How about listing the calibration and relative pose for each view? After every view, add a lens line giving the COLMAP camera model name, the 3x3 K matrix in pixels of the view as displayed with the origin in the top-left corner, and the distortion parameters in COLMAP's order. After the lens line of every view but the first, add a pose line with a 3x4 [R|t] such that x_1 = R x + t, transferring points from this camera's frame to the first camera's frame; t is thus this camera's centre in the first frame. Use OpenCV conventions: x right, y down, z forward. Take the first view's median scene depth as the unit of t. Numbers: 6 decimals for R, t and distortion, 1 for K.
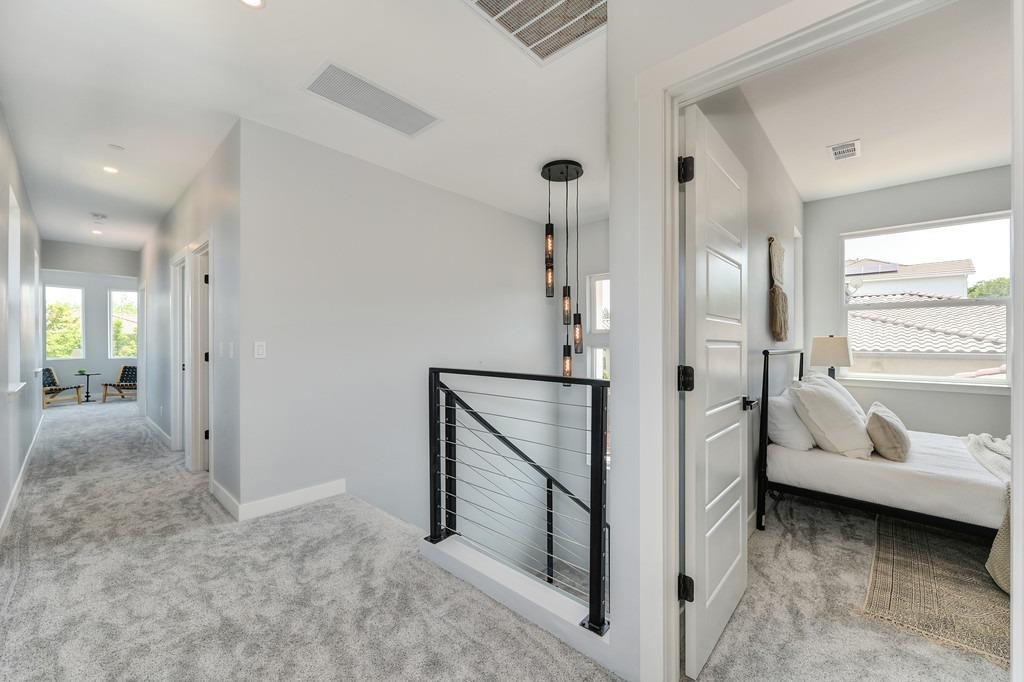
lens RADIAL K [[410.2, 0, 521.1], [0, 410.2, 342.4], [0, 0, 1]] dist [0.000125, 0.000099]
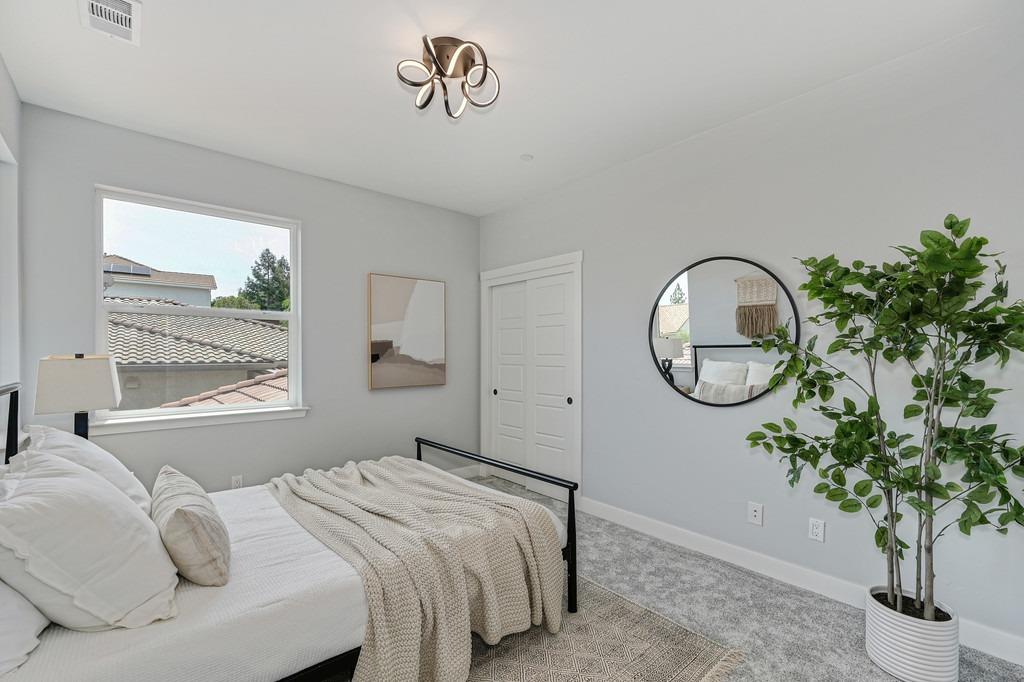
lens RADIAL K [[445.7, 0, 521.7], [0, 445.7, 347.6], [0, 0, 1]] dist [-0.001553, 0.000717]
pose [[0.129581, 0.004541, 0.991558, 0.207133], [0.002756, 0.999984, -0.004939, -0.020509], [-0.991565, 0.003373, 0.129567, 0.290503]]
